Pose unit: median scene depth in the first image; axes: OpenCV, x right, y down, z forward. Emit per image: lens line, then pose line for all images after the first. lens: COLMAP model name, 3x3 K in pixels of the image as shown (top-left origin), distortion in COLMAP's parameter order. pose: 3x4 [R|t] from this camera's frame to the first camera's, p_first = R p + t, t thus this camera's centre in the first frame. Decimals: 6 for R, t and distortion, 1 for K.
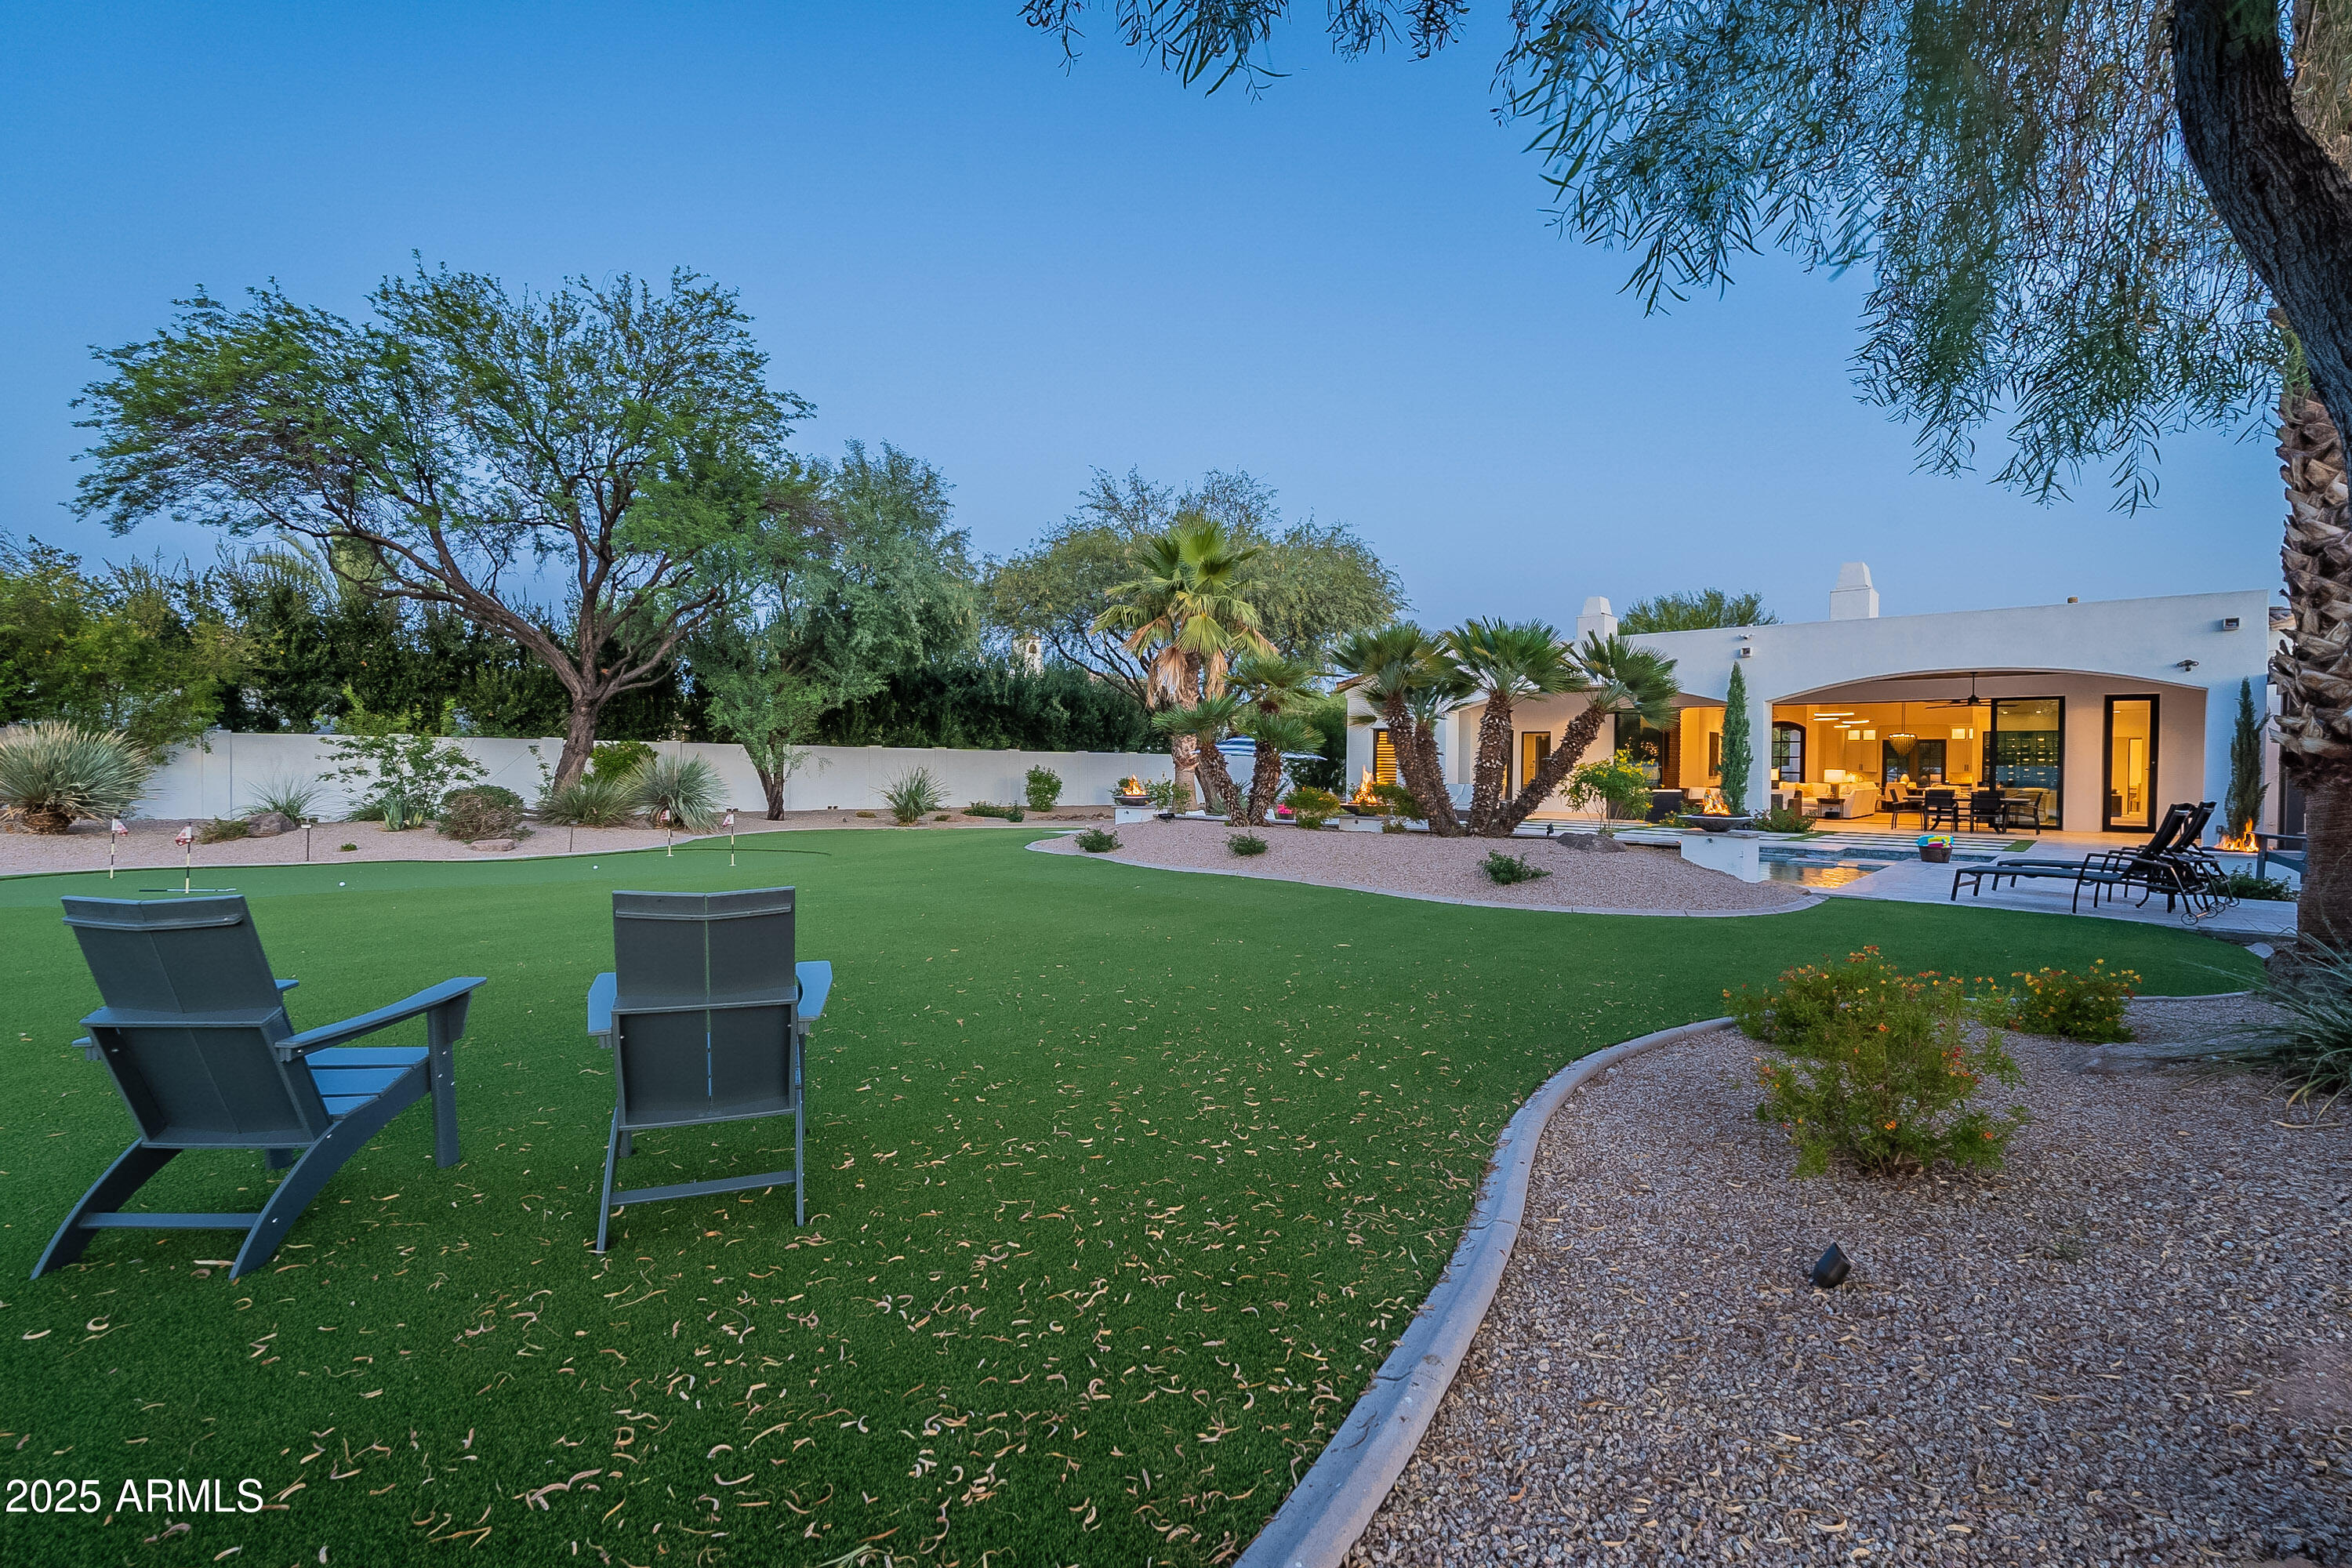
lens RADIAL K [[1041.6, 0, 1153.5], [0, 1041.6, 773.0], [0, 0, 1]] dist [-0.002428, -0.000198]
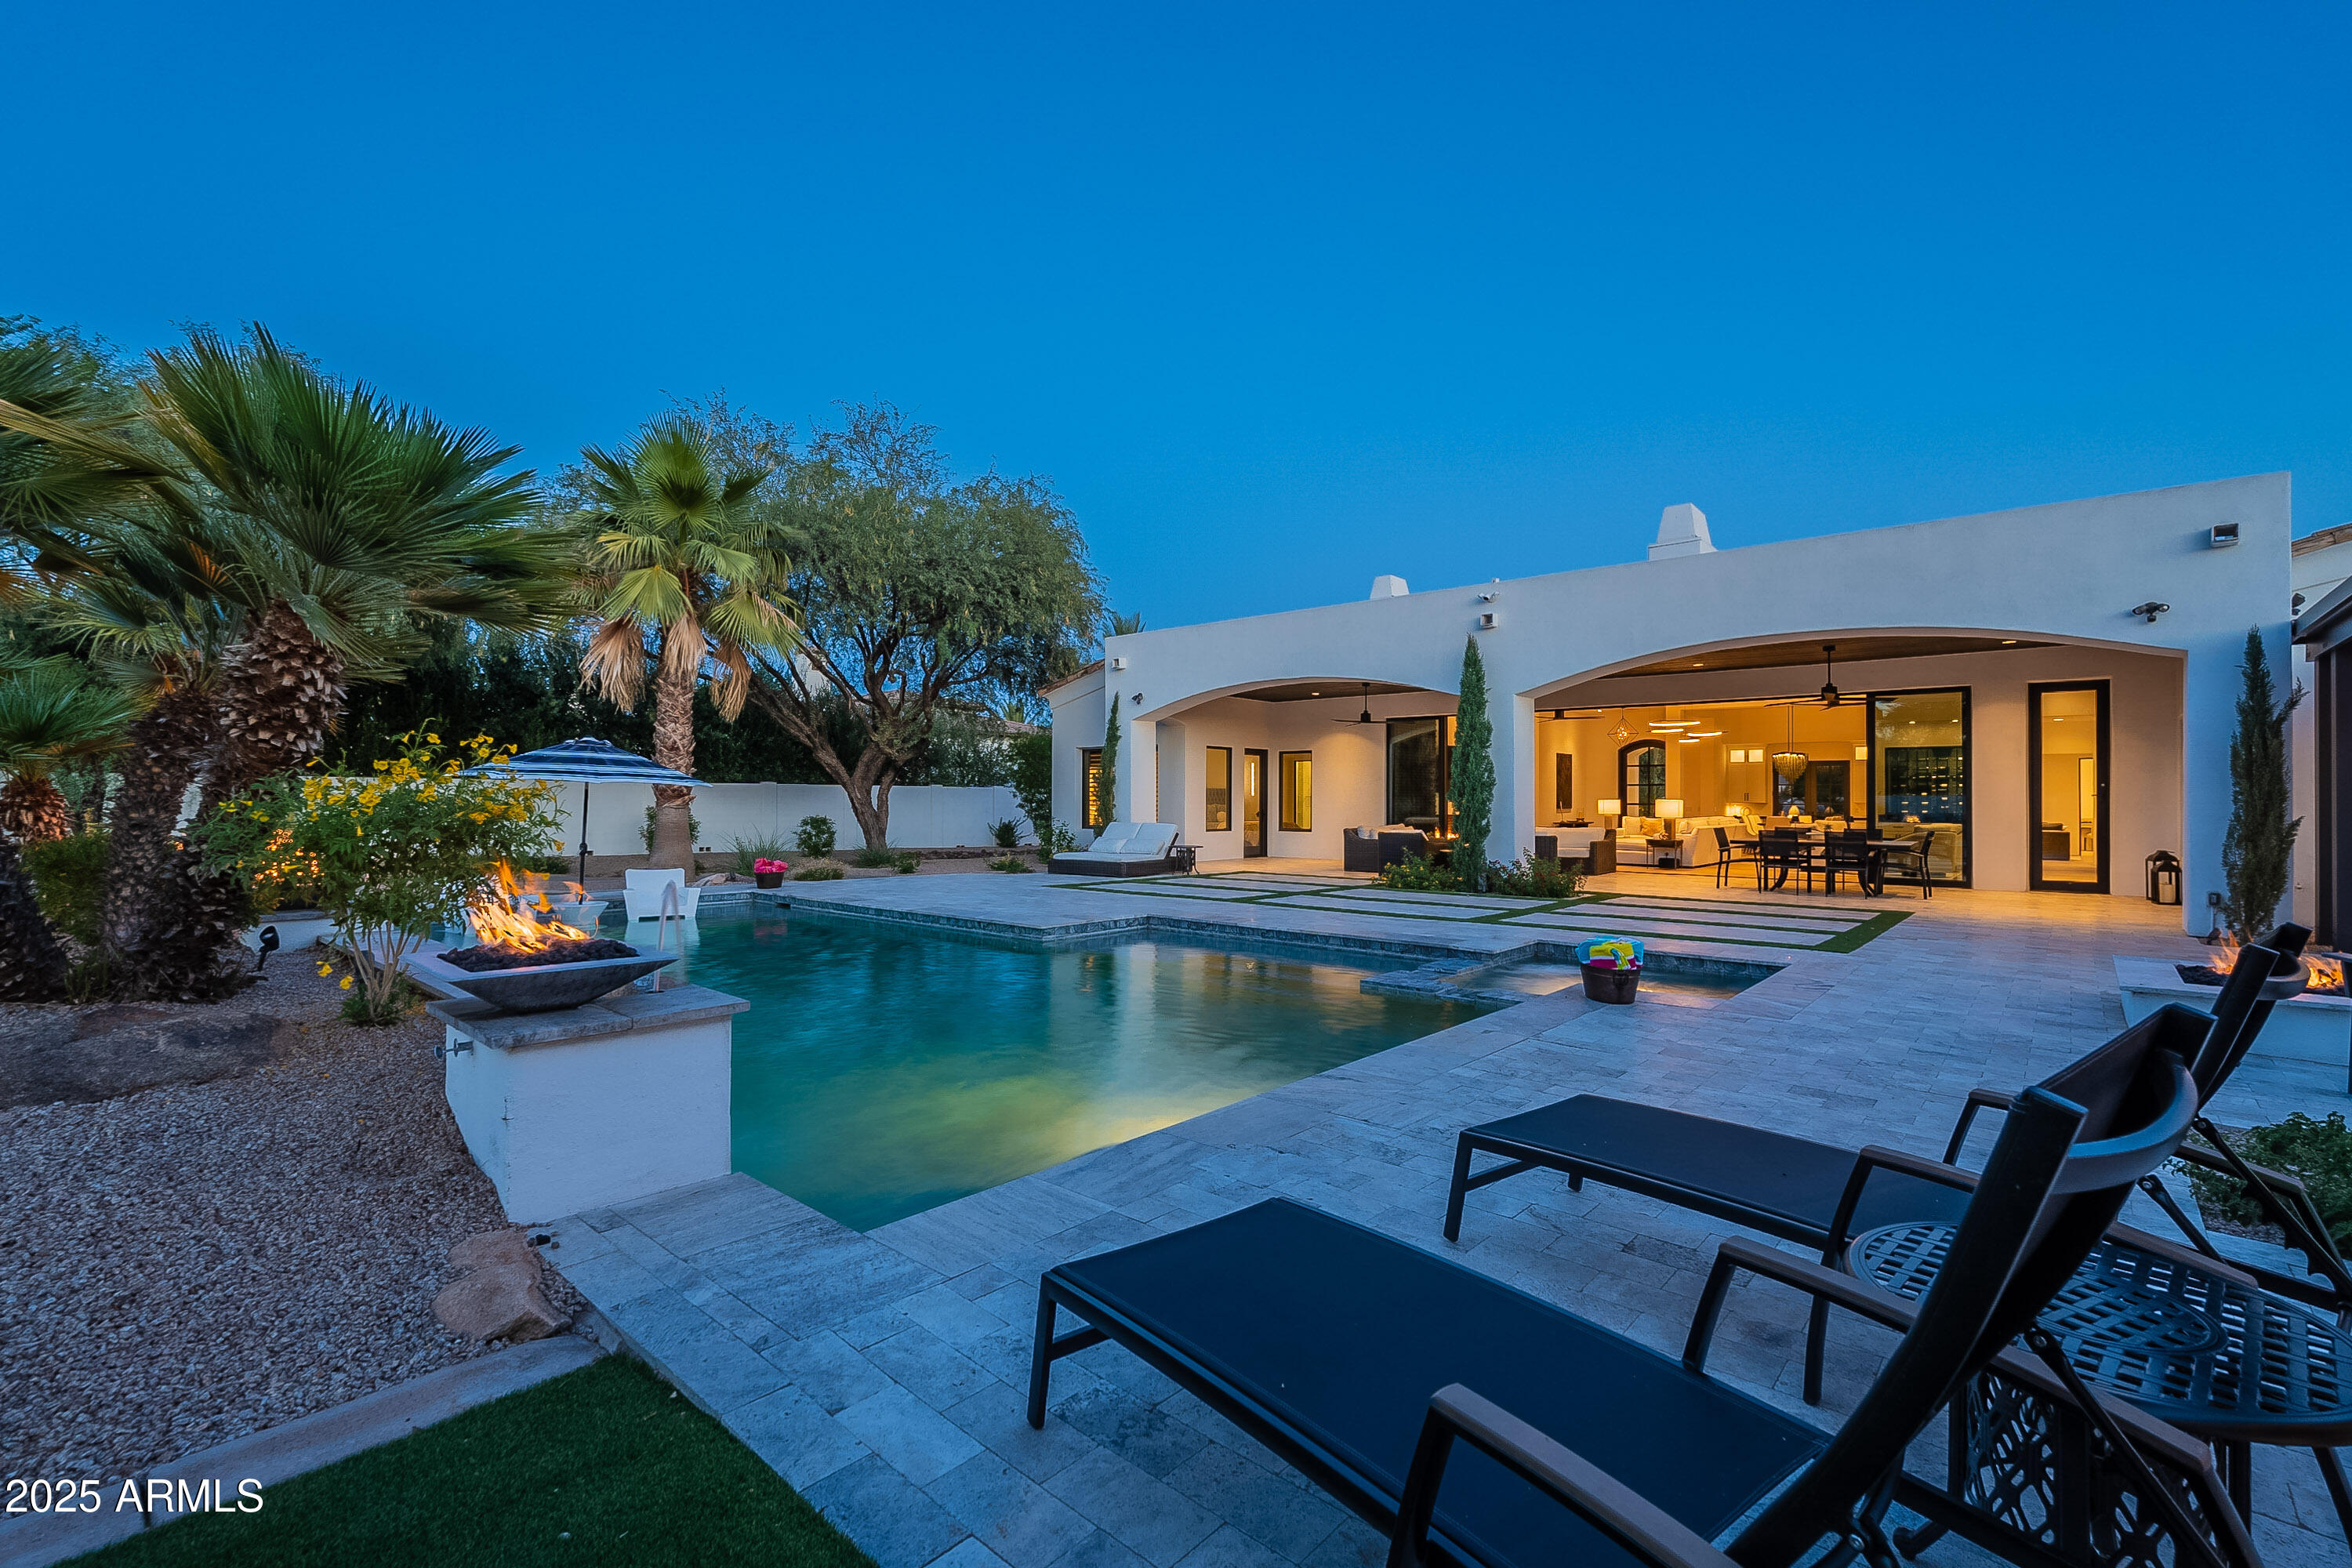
lens RADIAL K [[1041.6, 0, 1131.5], [0, 1041.6, 792.7], [0, 0, 1]] dist [-0.002428, -0.000198]
pose [[0.999978, -0.005734, 0.003476, 0.336861], [0.005787, 0.999863, -0.015521, 0.001600], [-0.003386, 0.015541, 0.999873, 0.336630]]
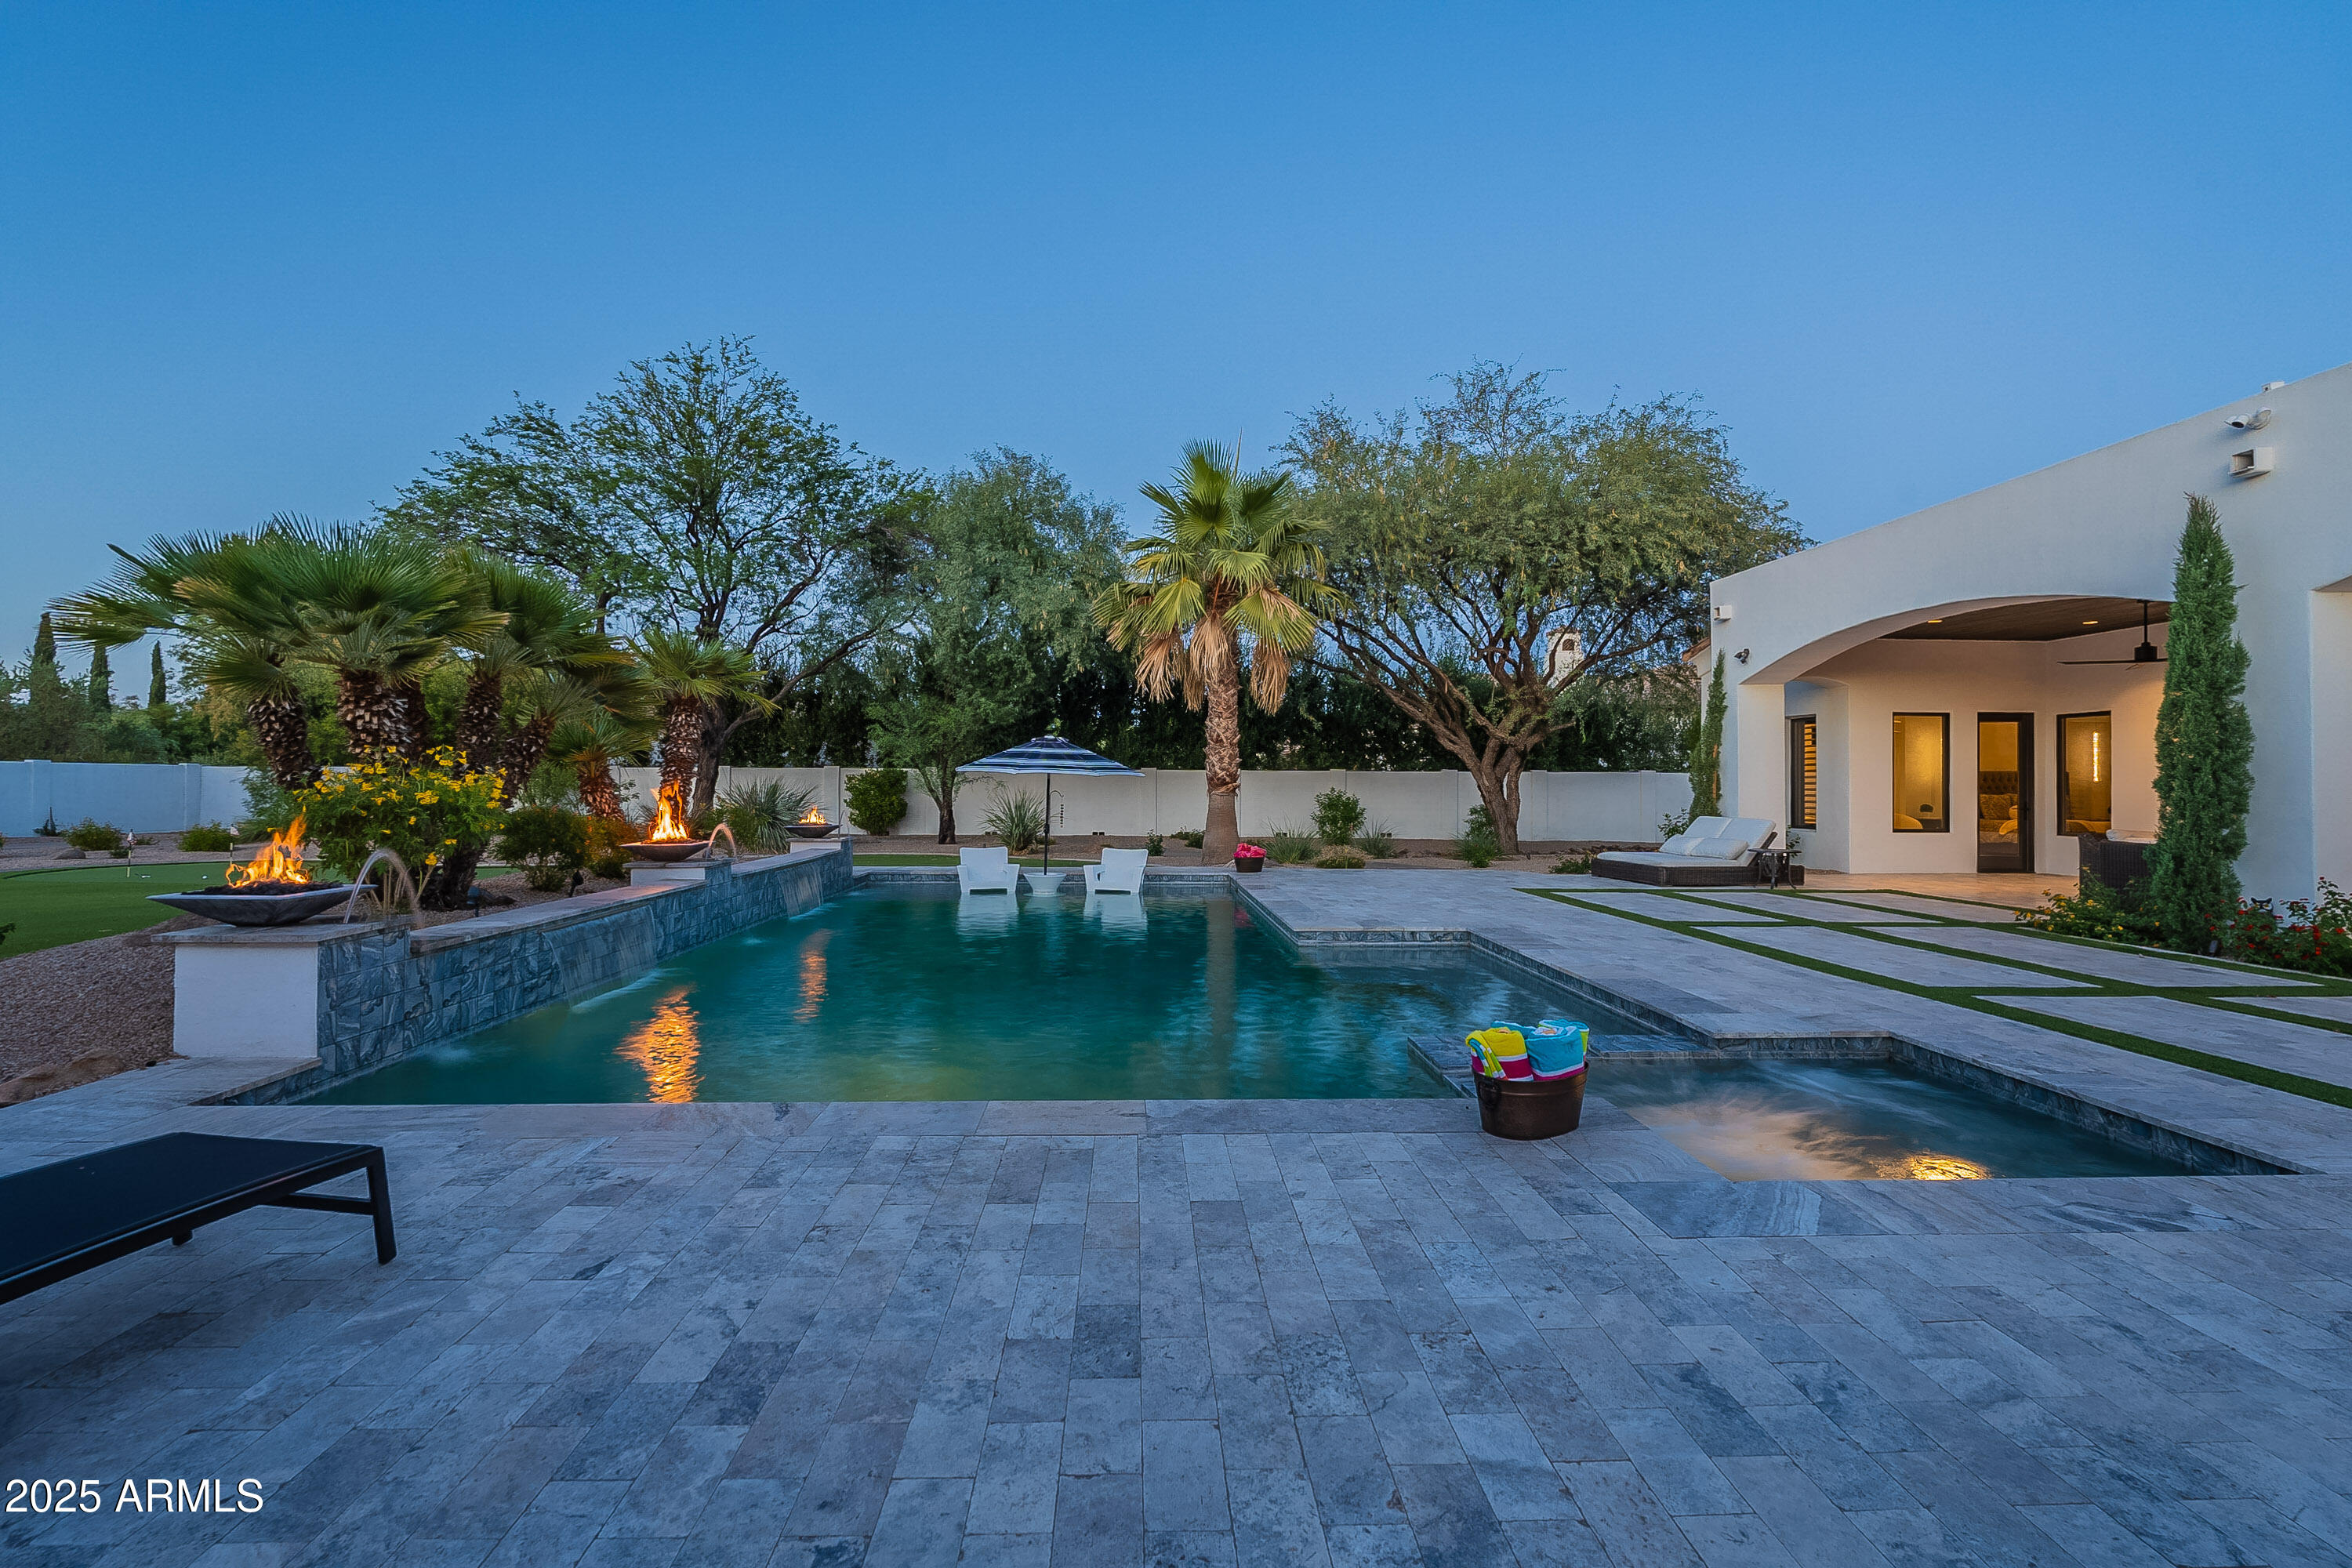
lens RADIAL K [[1041.6, 0, 1179.8], [0, 1041.6, 806.5], [0, 0, 1]] dist [-0.002428, -0.000198]
pose [[0.703725, 0.006504, -0.710443, 0.560097], [-0.001919, 0.999972, 0.007254, 0.001973], [0.710470, -0.003741, 0.703718, 0.471729]]
